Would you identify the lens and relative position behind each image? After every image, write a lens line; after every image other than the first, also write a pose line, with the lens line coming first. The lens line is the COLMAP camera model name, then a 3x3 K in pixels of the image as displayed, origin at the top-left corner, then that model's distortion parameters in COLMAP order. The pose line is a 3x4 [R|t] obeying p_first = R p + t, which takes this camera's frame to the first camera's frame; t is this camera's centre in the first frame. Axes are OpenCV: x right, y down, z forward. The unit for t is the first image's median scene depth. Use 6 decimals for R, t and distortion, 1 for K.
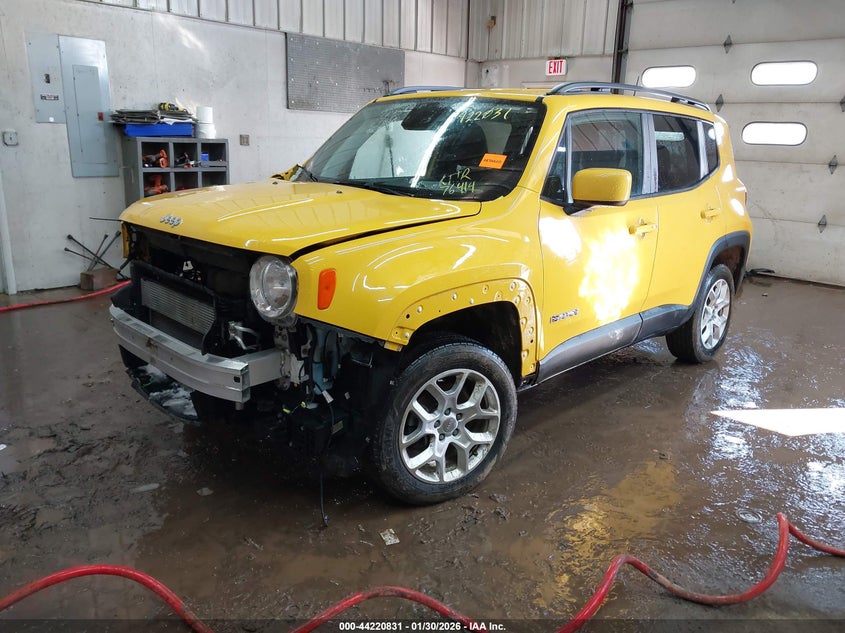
lens RADIAL K [[673.2, 0, 425.7], [0, 673.2, 318.1], [0, 0, 1]] dist [0.014159, 0.004891]
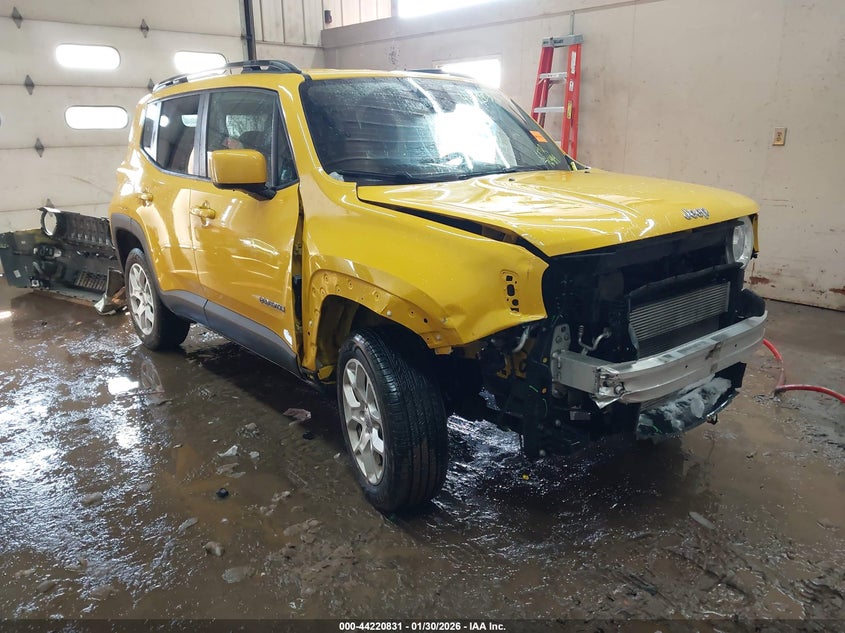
lens RADIAL K [[673.2, 0, 422.3], [0, 673.2, 311.6], [0, 0, 1]] dist [0.014159, 0.004891]
pose [[0.091811, -0.294072, 0.951363, -0.591905], [0.279687, 0.924554, 0.258794, -0.163978], [-0.955691, 0.242324, 0.167132, 0.549810]]
